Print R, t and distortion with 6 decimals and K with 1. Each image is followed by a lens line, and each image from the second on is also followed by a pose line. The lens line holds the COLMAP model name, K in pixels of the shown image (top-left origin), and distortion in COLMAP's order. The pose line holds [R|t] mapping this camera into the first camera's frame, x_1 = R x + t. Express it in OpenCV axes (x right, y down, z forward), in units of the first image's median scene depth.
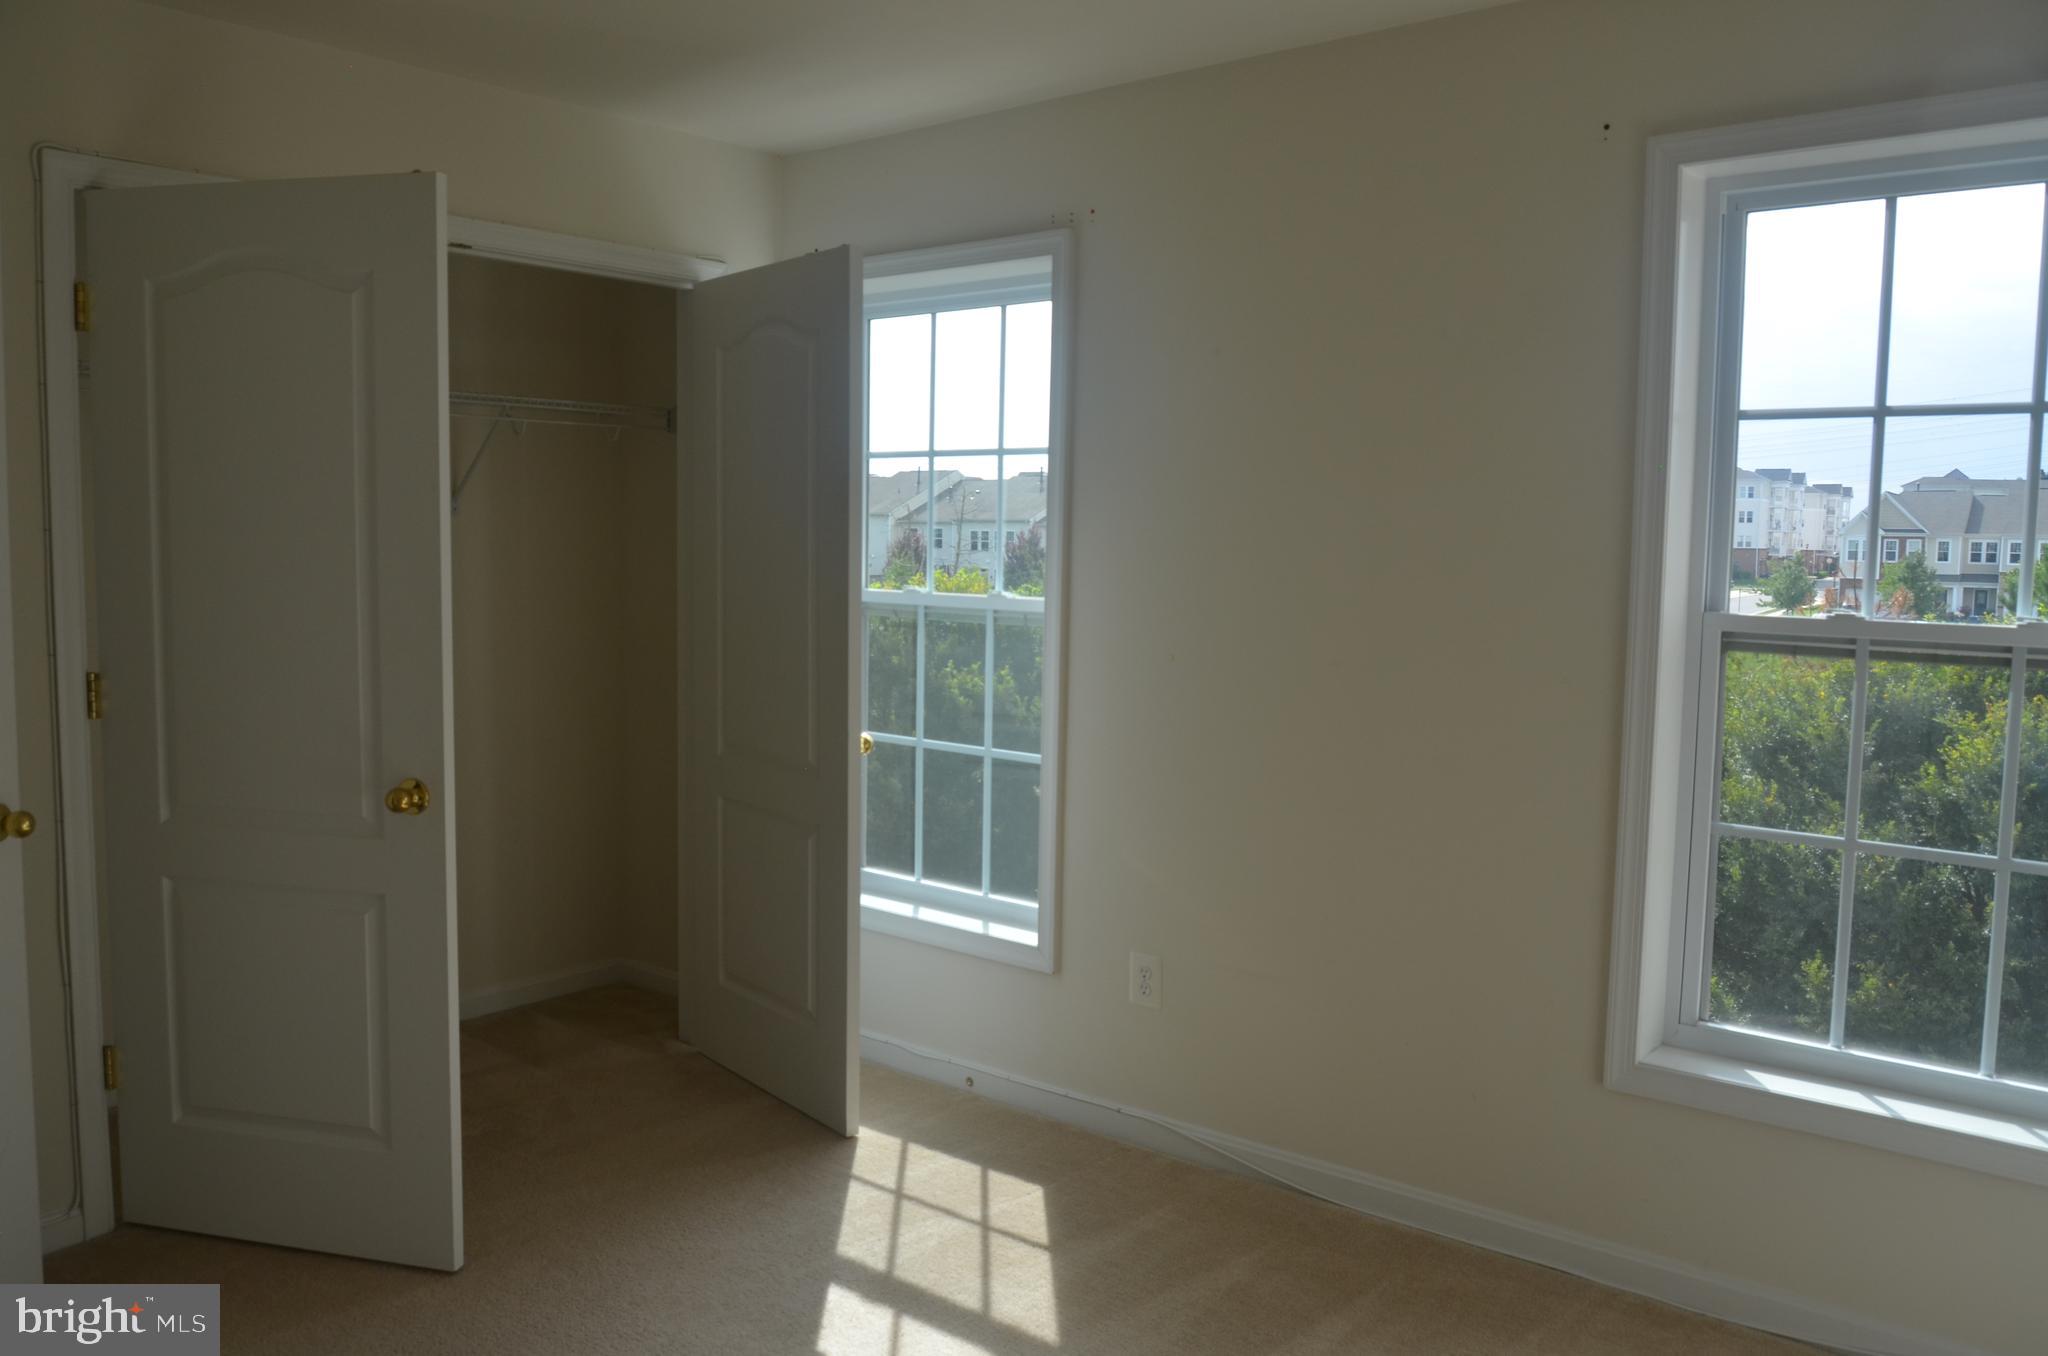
lens RADIAL K [[1625.7, 0, 1002.2], [0, 1625.7, 680.5], [0, 0, 1]] dist [-0.028980, 0.008896]
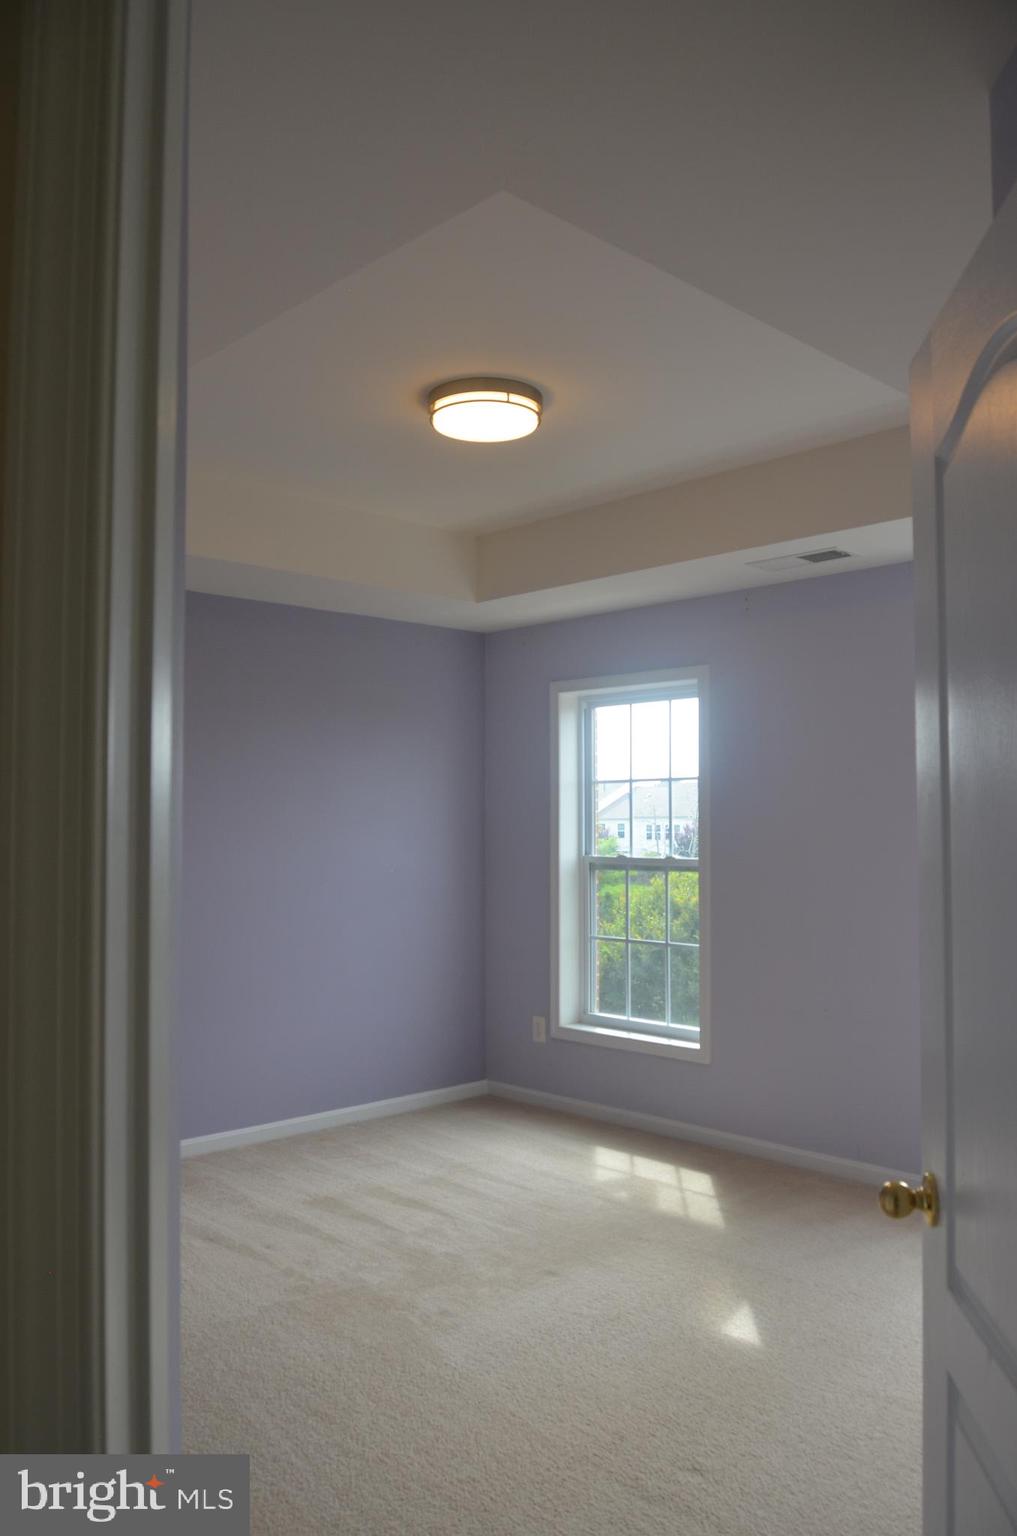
lens RADIAL K [[1219.3, 0, 495.7], [0, 1219.3, 779.6], [0, 0, 1]] dist [-0.028980, 0.008896]
pose [[0.990939, -0.020176, -0.132788, -0.020125], [0.002878, 0.991616, -0.129186, 0.048681], [0.134281, 0.127633, 0.982689, -0.498836]]
